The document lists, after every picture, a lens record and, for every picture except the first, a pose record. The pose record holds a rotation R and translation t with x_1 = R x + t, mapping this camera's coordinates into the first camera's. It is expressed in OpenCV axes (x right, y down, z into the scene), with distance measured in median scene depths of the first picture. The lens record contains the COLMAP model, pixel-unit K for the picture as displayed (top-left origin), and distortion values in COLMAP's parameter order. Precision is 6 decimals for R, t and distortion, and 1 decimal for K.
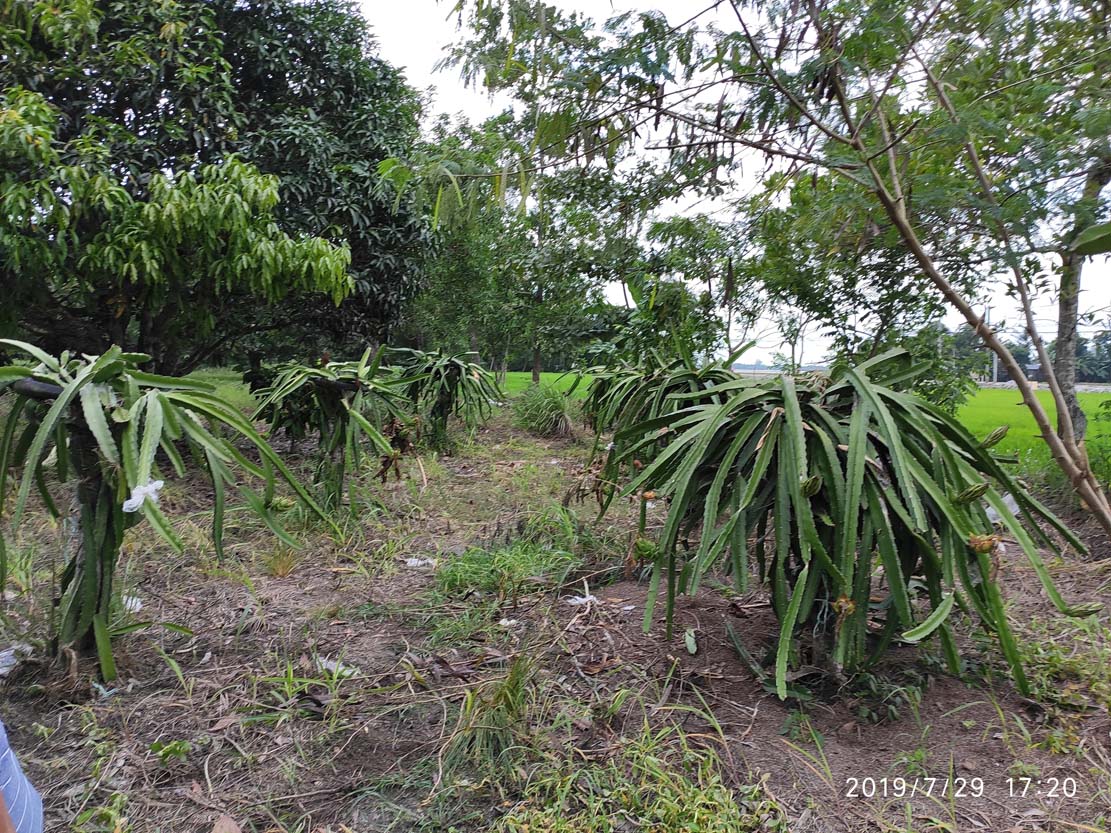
lens RADIAL K [[836.3, 0, 527.1], [0, 836.3, 401.5], [0, 0, 1]] dist [0.061860, -0.097747]
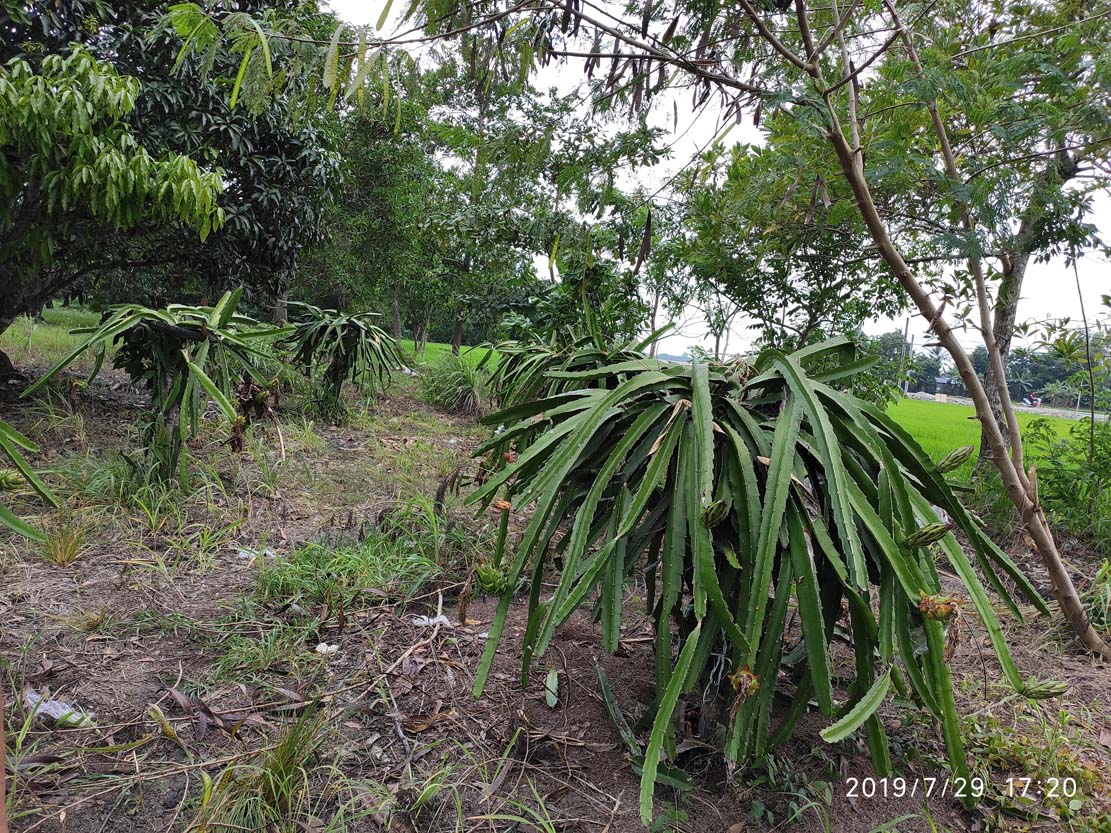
lens RADIAL K [[848.2, 0, 536.4], [0, 848.2, 421.4], [0, 0, 1]] dist [0.060207, -0.096638]
pose [[0.991867, 0.074728, 0.103034, 0.037352], [-0.079872, 0.995709, 0.046740, 0.000696], [-0.099099, -0.054589, 0.993579, 0.106017]]
